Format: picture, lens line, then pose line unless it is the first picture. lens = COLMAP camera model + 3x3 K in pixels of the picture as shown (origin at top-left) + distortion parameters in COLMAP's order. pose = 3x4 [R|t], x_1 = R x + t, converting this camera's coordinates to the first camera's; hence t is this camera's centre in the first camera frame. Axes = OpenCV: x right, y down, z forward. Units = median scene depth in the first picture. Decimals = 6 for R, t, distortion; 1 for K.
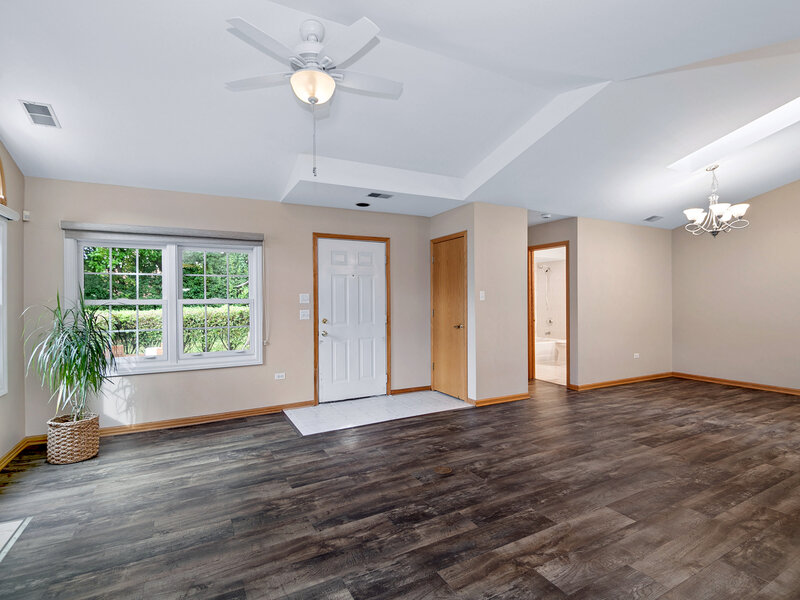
lens RADIAL K [[405.2, 0, 403.5], [0, 405.2, 302.1], [0, 0, 1]] dist [0.000923, -0.011589]
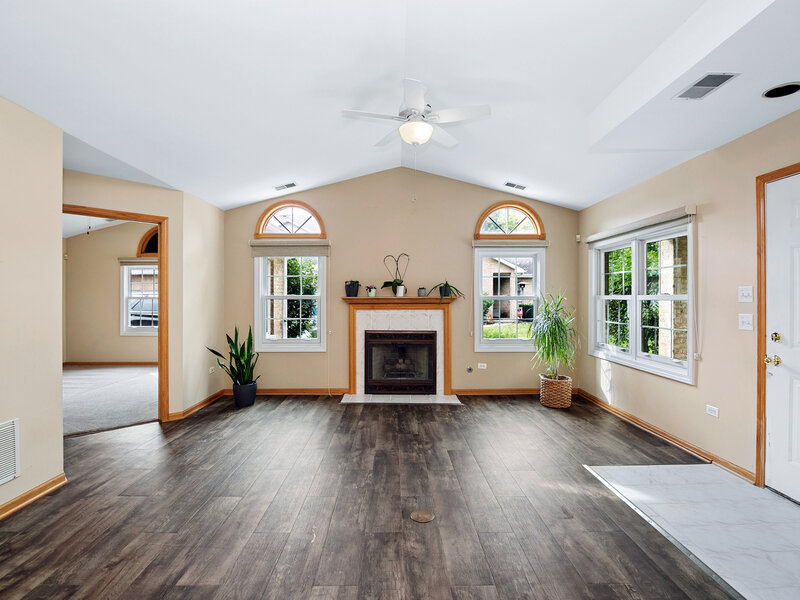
lens RADIAL K [[402.7, 0, 400.8], [0, 402.7, 296.5], [0, 0, 1]] dist [-0.000005, -0.011620]
pose [[-0.459645, 0.008470, -0.888062, 0.627205], [-0.000934, 0.999949, 0.010021, -0.013818], [0.888102, 0.005435, -0.459614, 1.030293]]
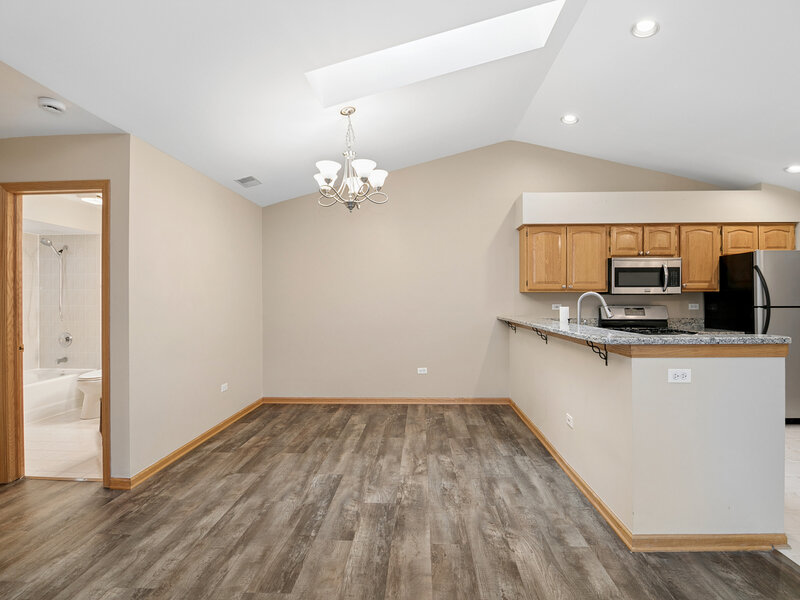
lens RADIAL K [[407.1, 0, 399.1], [0, 407.1, 292.1], [0, 0, 1]] dist [0.001160, -0.011871]
pose [[0.519908, 0.012432, 0.854132, 0.263034], [0.008701, 0.999765, -0.019848, -0.008493], [-0.854178, 0.017751, 0.519678, 0.680180]]
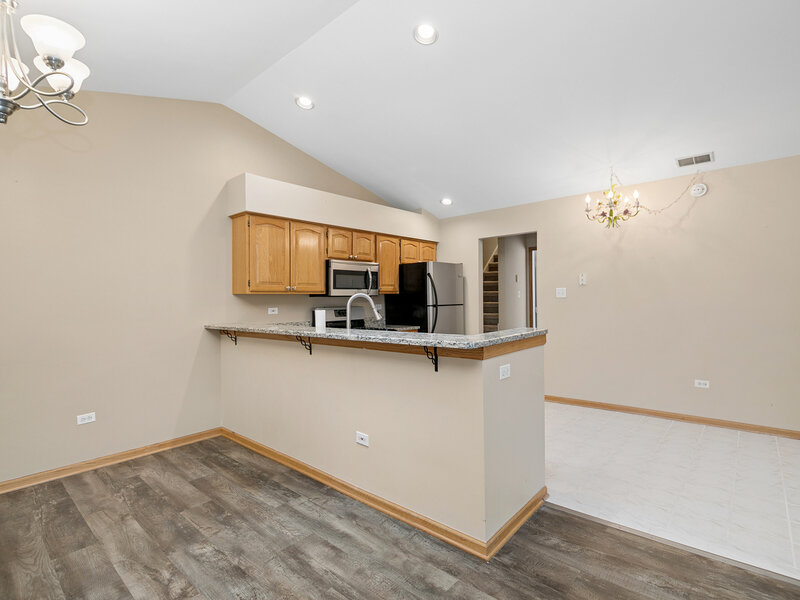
lens RADIAL K [[402.7, 0, 400.8], [0, 402.7, 296.5], [0, 0, 1]] dist [-0.000005, -0.011620]
pose [[-0.342405, 0.009987, 0.939499, 0.433422], [0.022592, 0.999742, -0.002394, -0.012080], [-0.939281, 0.020405, -0.342543, 0.966786]]
